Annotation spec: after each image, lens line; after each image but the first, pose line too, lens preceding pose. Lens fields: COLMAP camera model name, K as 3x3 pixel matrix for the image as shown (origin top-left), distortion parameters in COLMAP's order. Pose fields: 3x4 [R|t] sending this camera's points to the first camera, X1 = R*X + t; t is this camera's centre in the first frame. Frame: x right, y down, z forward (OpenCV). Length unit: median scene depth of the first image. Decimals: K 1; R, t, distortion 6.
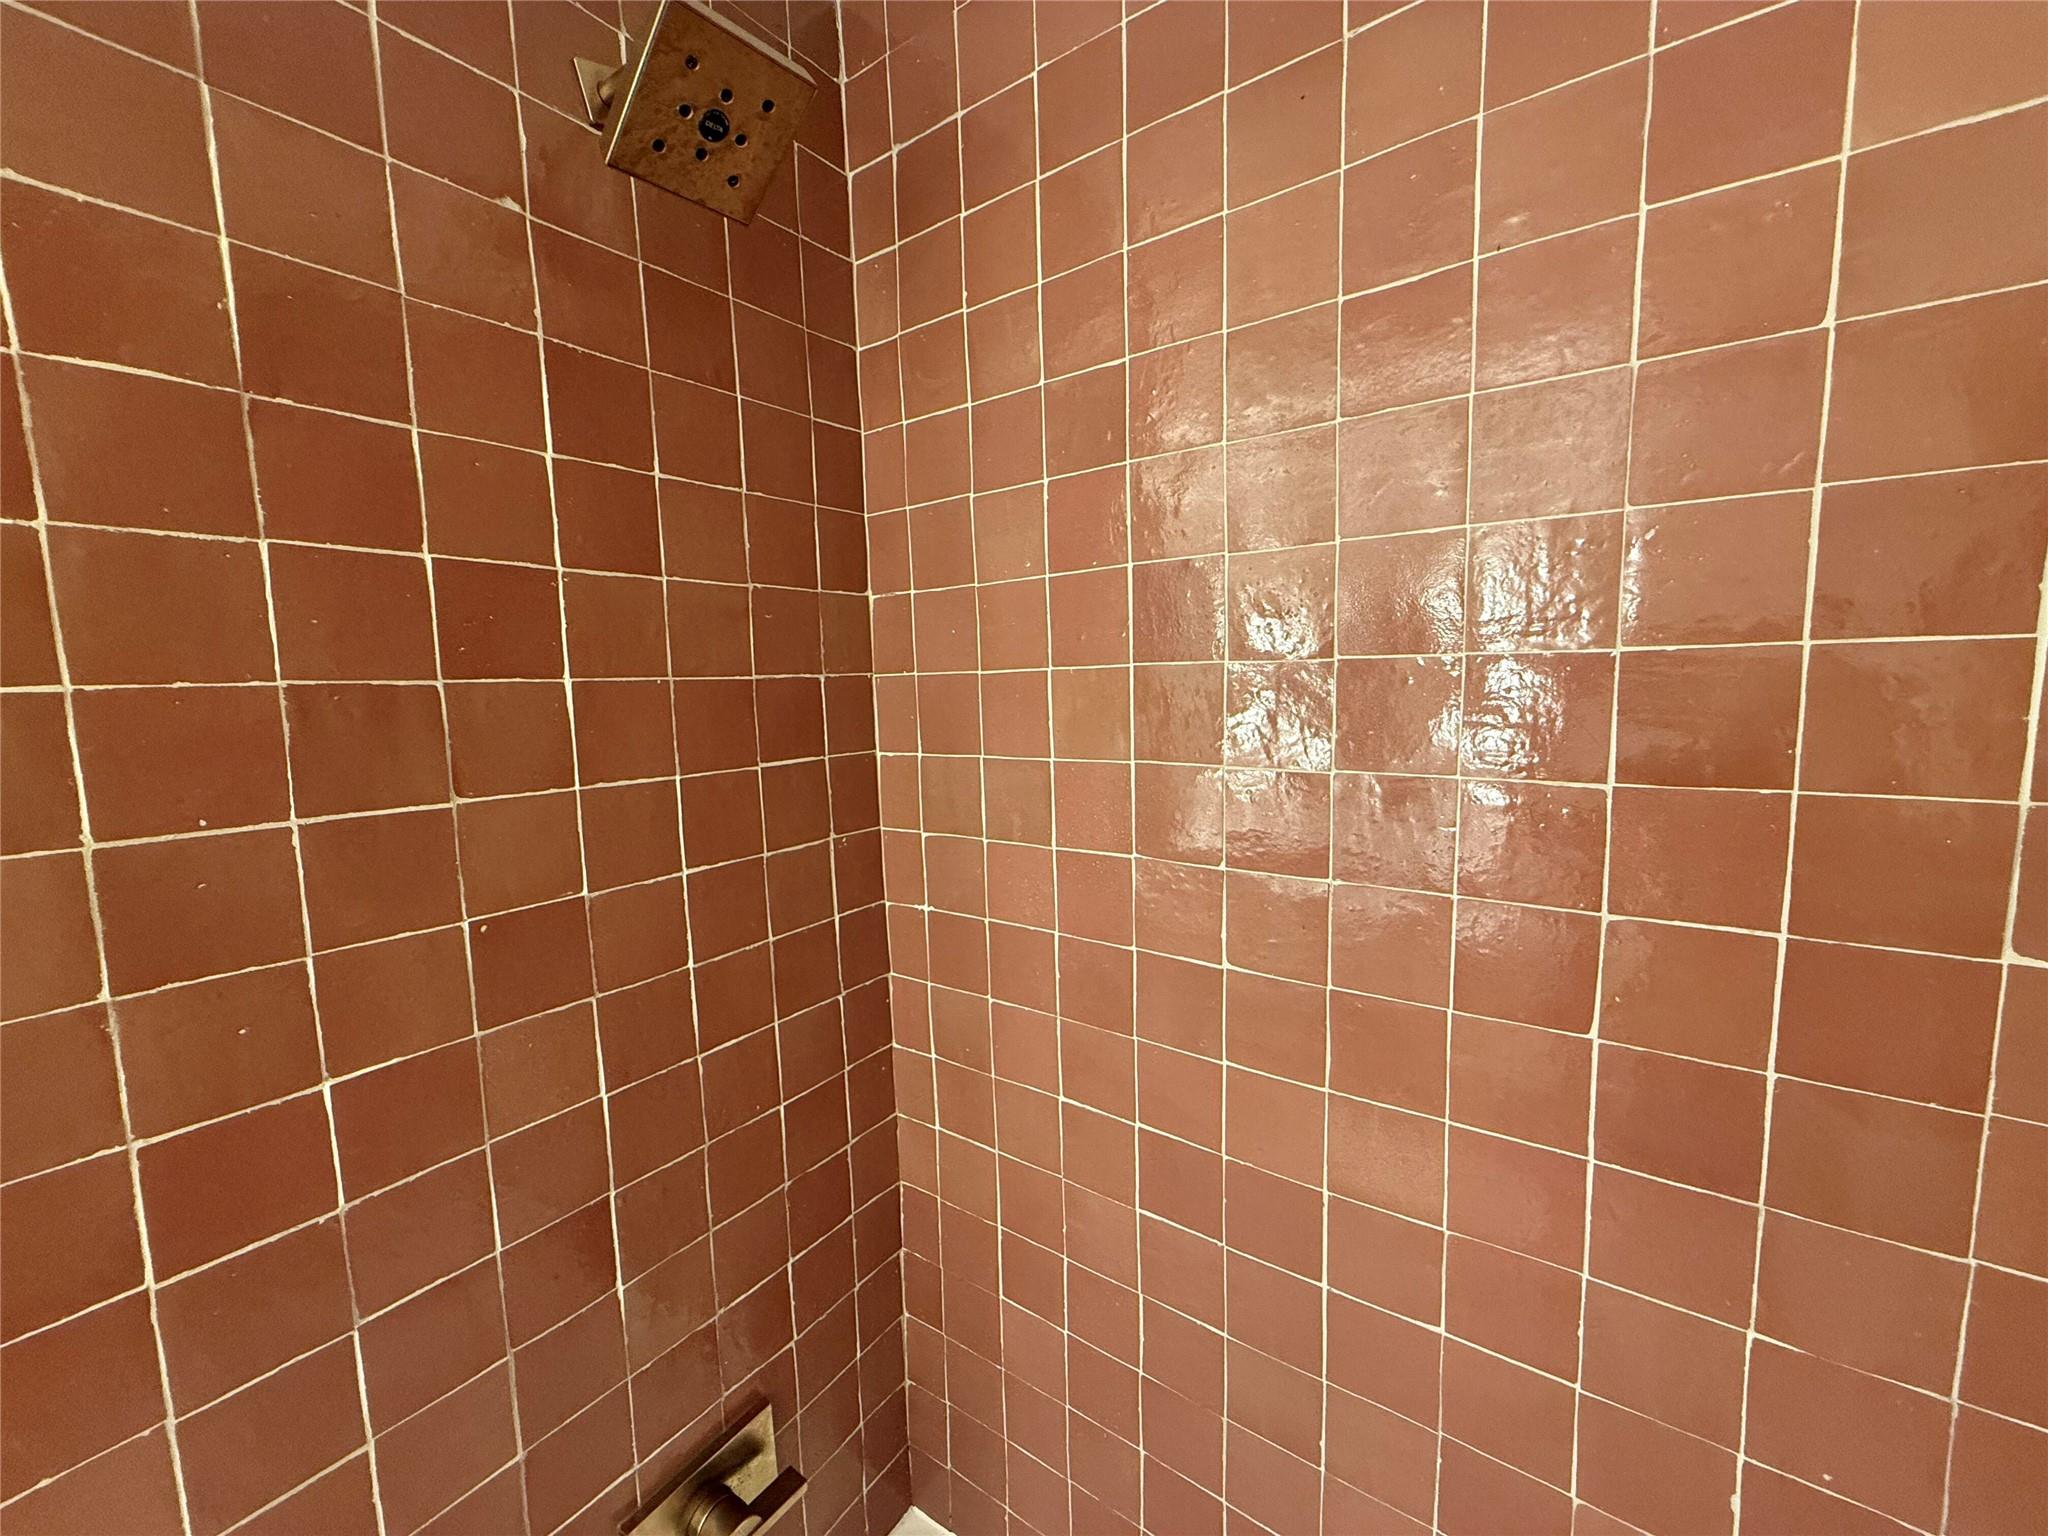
lens RADIAL K [[818.8, 0, 1025.3], [0, 818.8, 769.1], [0, 0, 1]] dist [0.000374, 0.001586]
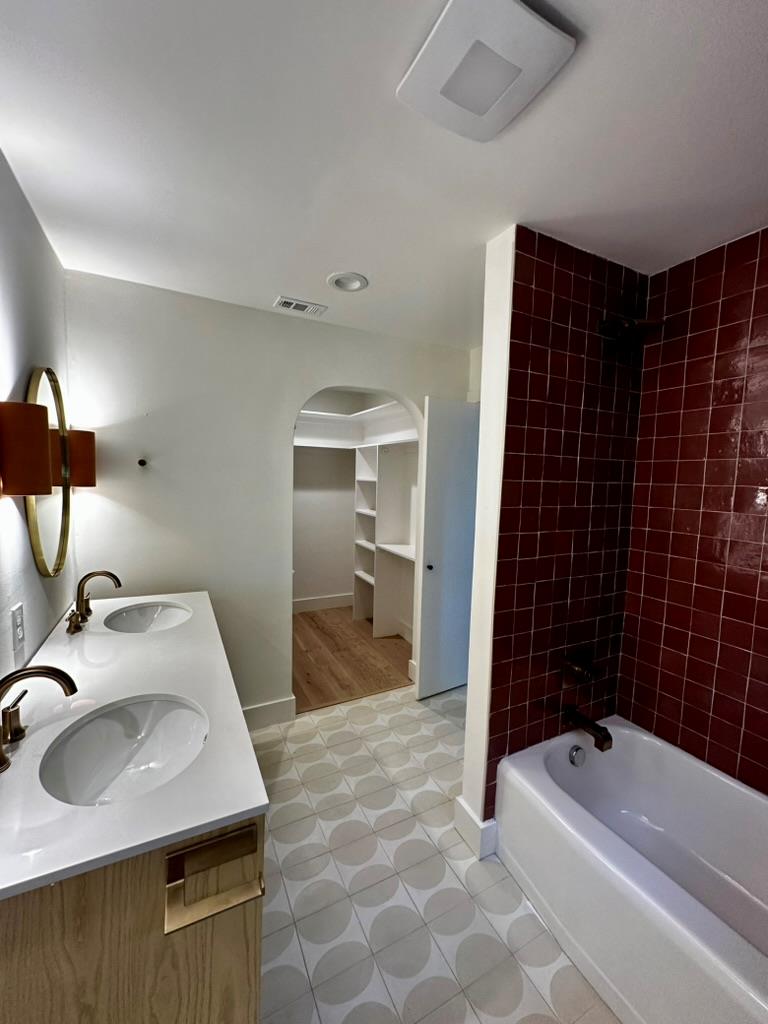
lens RADIAL K [[406.3, 0, 377.7], [0, 406.3, 509.4], [0, 0, 1]] dist [-0.002470, -0.001394]
pose [[0.880116, 0.087688, -0.466591, -0.370424], [-0.096296, 0.995338, 0.005416, 0.213003], [0.464890, 0.040164, 0.884457, -1.171025]]
